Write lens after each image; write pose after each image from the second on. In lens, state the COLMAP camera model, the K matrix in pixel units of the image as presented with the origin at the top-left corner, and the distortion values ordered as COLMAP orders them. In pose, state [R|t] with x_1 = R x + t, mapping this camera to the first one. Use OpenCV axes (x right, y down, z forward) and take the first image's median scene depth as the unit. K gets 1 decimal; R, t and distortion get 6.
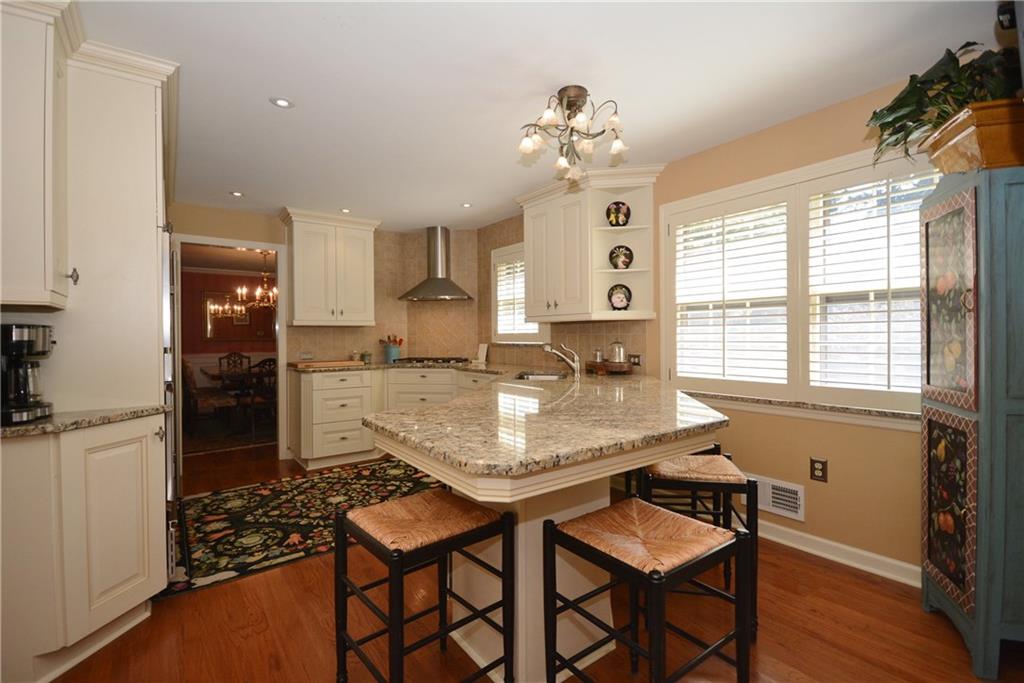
lens RADIAL K [[456.3, 0, 512.0], [0, 456.3, 341.5], [0, 0, 1]] dist [0.003000, 0.000977]
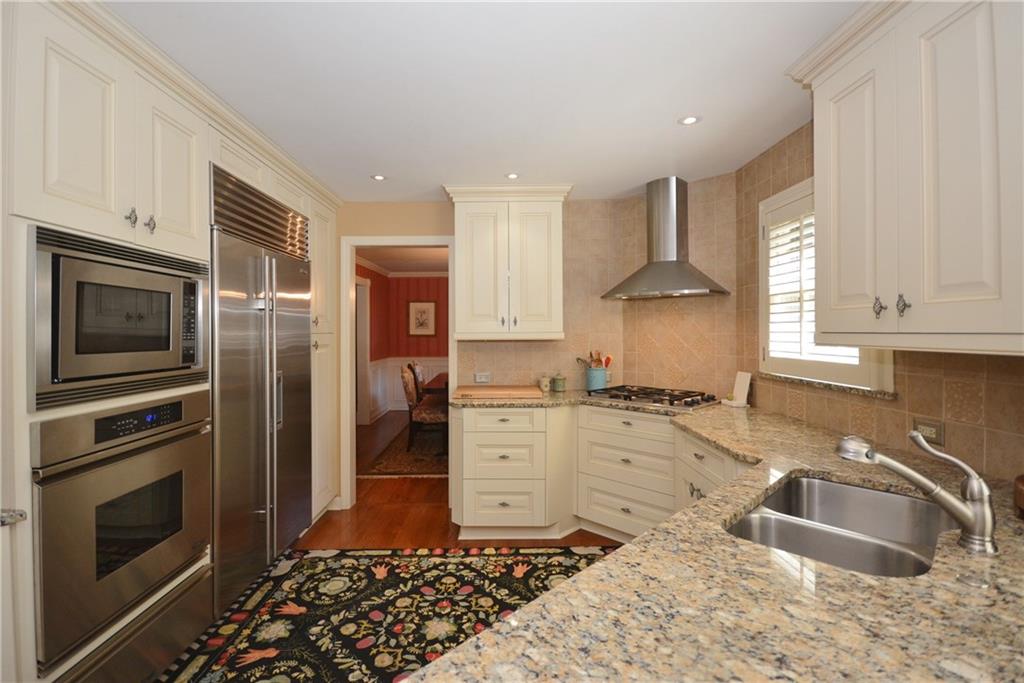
lens RADIAL K [[471.6, 0, 499.3], [0, 471.6, 333.0], [0, 0, 1]] dist [-0.001379, -0.000367]
pose [[0.797251, 0.005565, -0.603622, 0.055921], [-0.008619, 0.999961, -0.002165, -0.046504], [0.603586, 0.006928, 0.797268, 0.424741]]
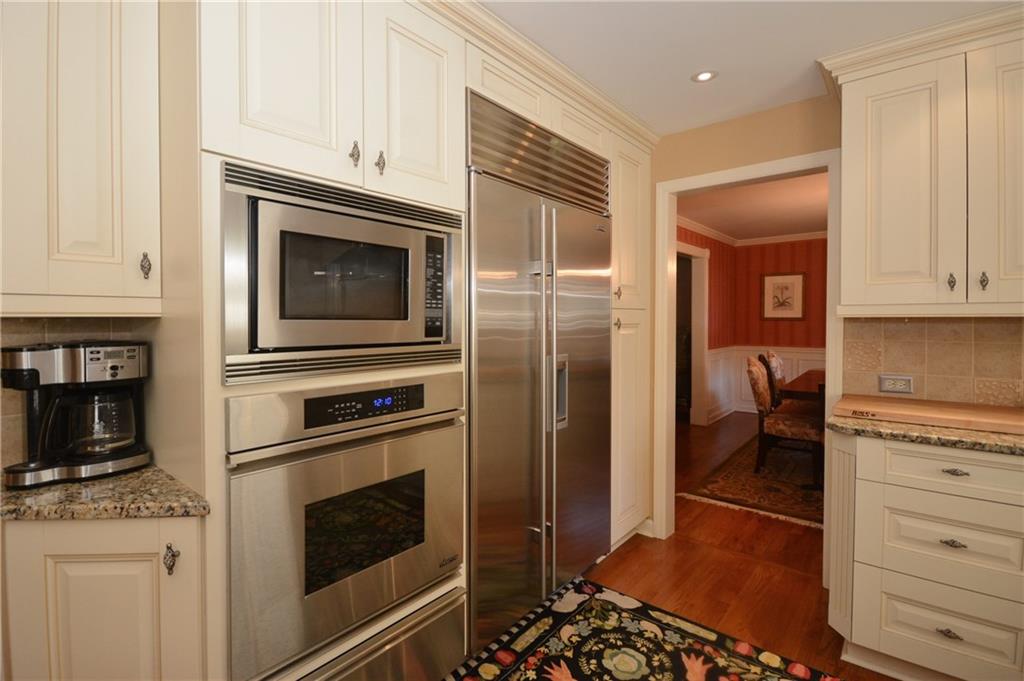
lens RADIAL K [[475.8, 0, 488.2], [0, 475.8, 326.5], [0, 0, 1]] dist [0.014431, -0.014547]
pose [[0.201284, 0.021235, -0.979303, -0.085502], [-0.010834, 0.999752, 0.019451, -0.032062], [0.979473, 0.006695, 0.201464, 0.572212]]
